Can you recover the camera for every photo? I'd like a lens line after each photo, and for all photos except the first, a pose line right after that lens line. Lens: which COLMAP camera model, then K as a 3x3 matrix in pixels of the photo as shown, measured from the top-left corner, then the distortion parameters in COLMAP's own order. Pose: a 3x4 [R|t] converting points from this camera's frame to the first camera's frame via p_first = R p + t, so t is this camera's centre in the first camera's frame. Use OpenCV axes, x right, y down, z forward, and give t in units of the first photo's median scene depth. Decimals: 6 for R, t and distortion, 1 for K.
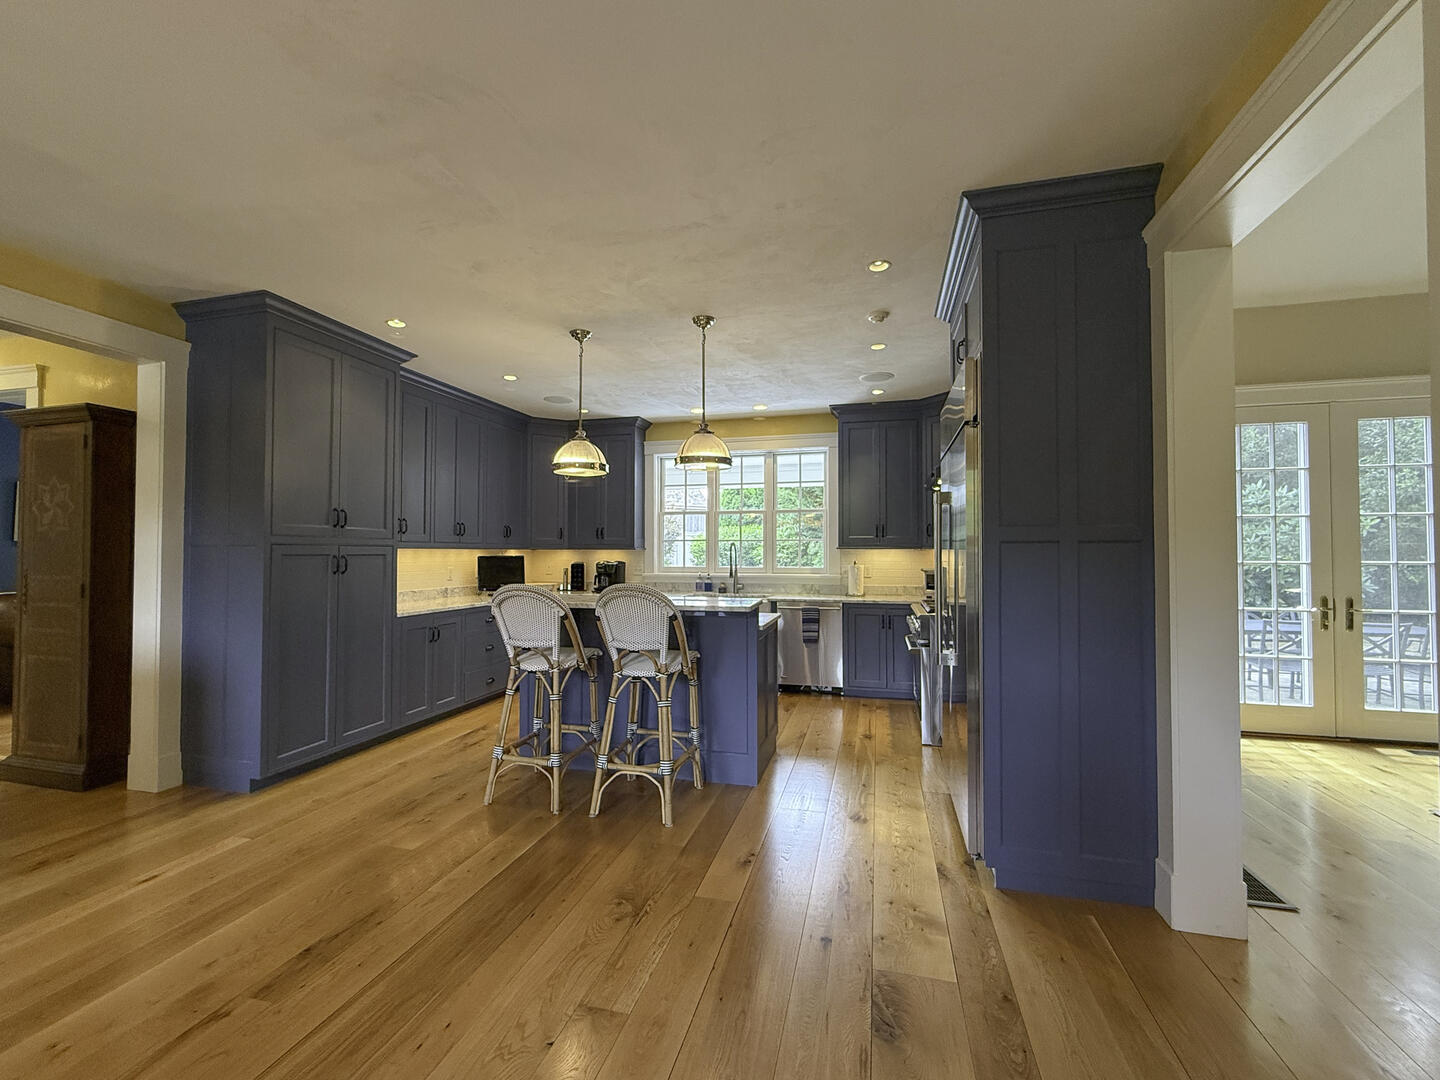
lens RADIAL K [[611.8, 0, 720.0], [0, 611.8, 540.0], [0, 0, 1]] dist [-0.002179, -0.000299]
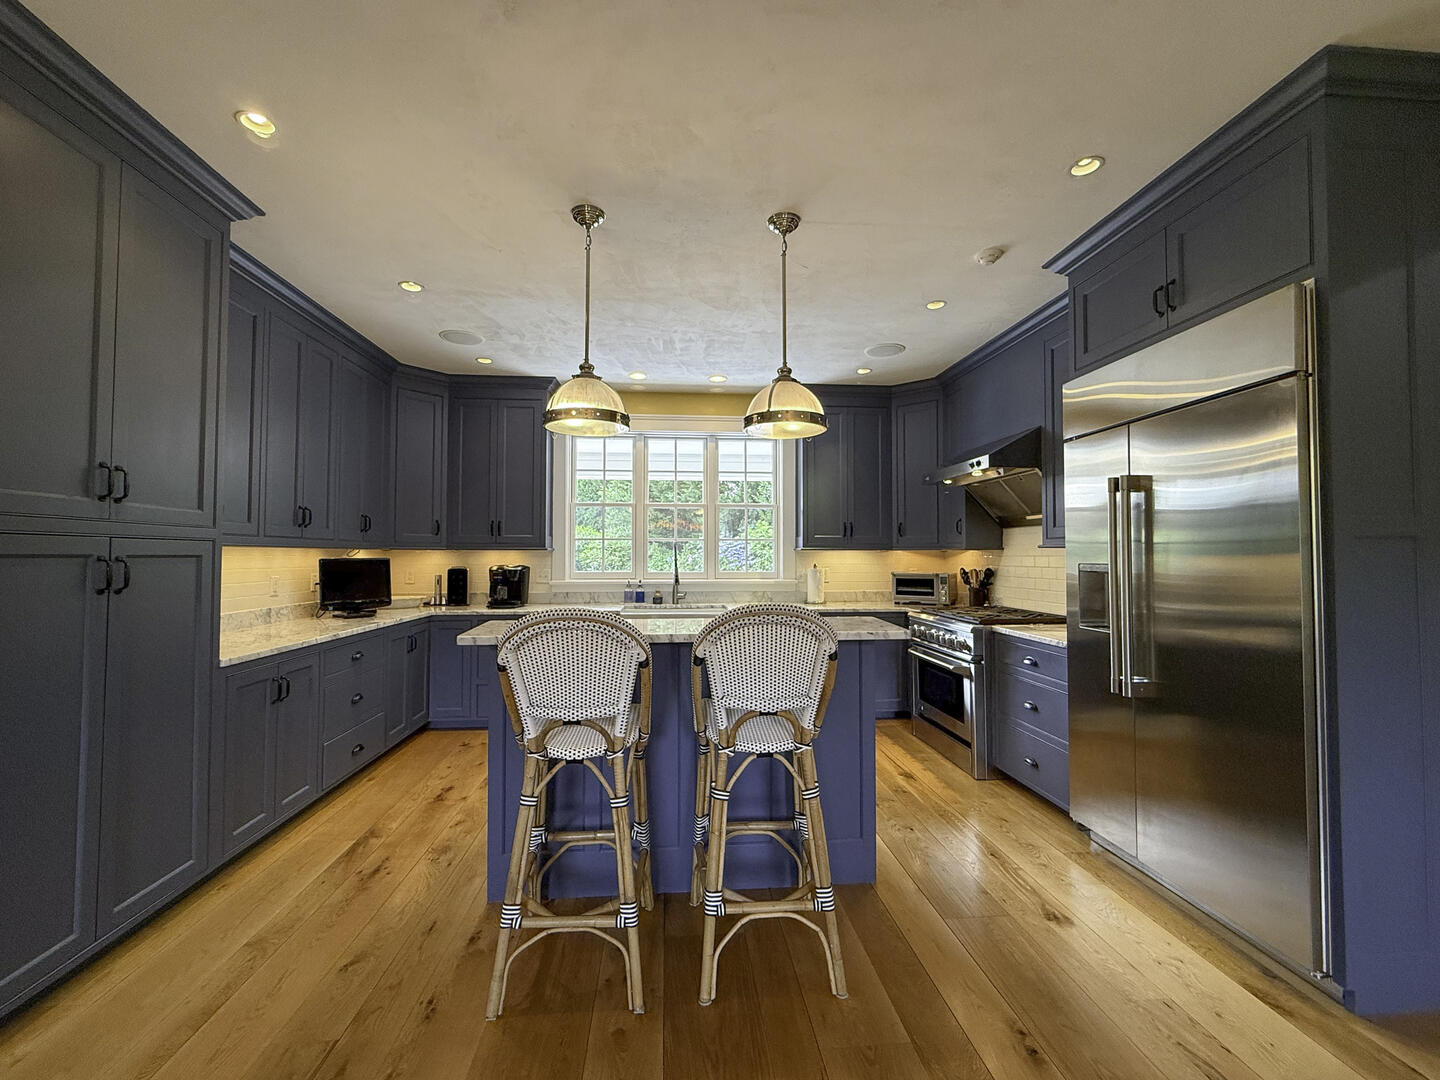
lens RADIAL K [[602.0, 0, 721.8], [0, 602.0, 540.9], [0, 0, 1]] dist [-0.000481, -0.000065]
pose [[0.942804, 0.008710, 0.333234, -0.284513], [-0.007293, 0.999958, -0.005503, 0.009867], [-0.333268, 0.002758, 0.942828, 0.330523]]
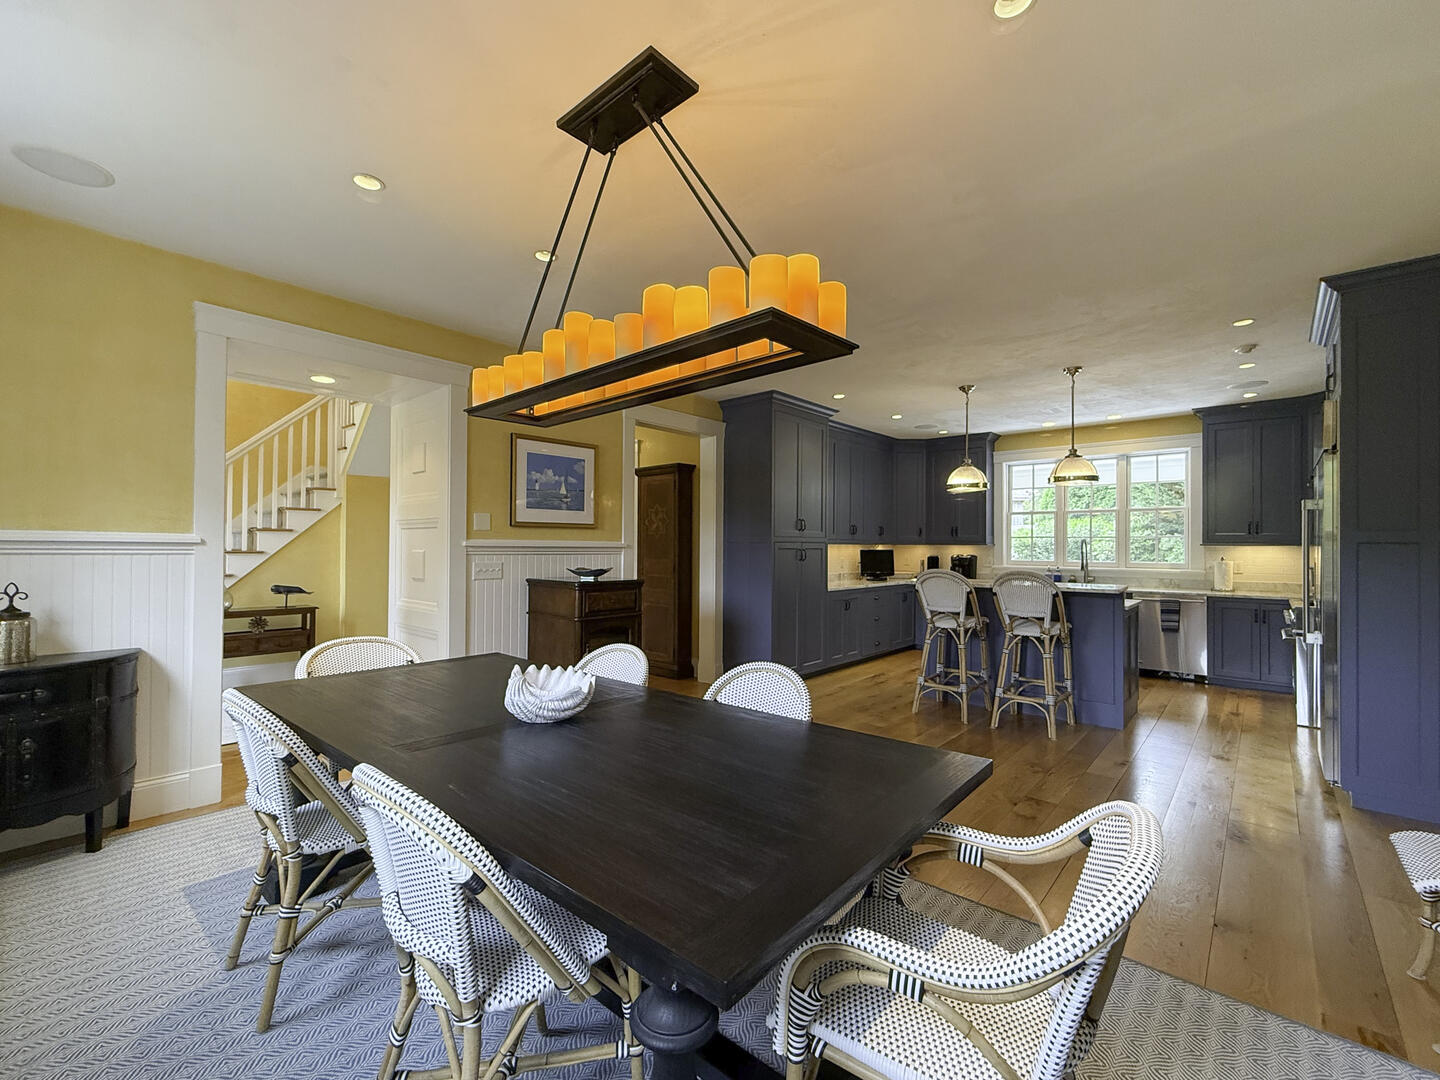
lens RADIAL K [[611.8, 0, 720.0], [0, 611.8, 540.0], [0, 0, 1]] dist [-0.002179, -0.000299]
pose [[0.888545, -0.000368, -0.458790, -0.085650], [0.005228, 0.999943, 0.009324, -0.012390], [0.458760, -0.010683, 0.888496, -0.438073]]
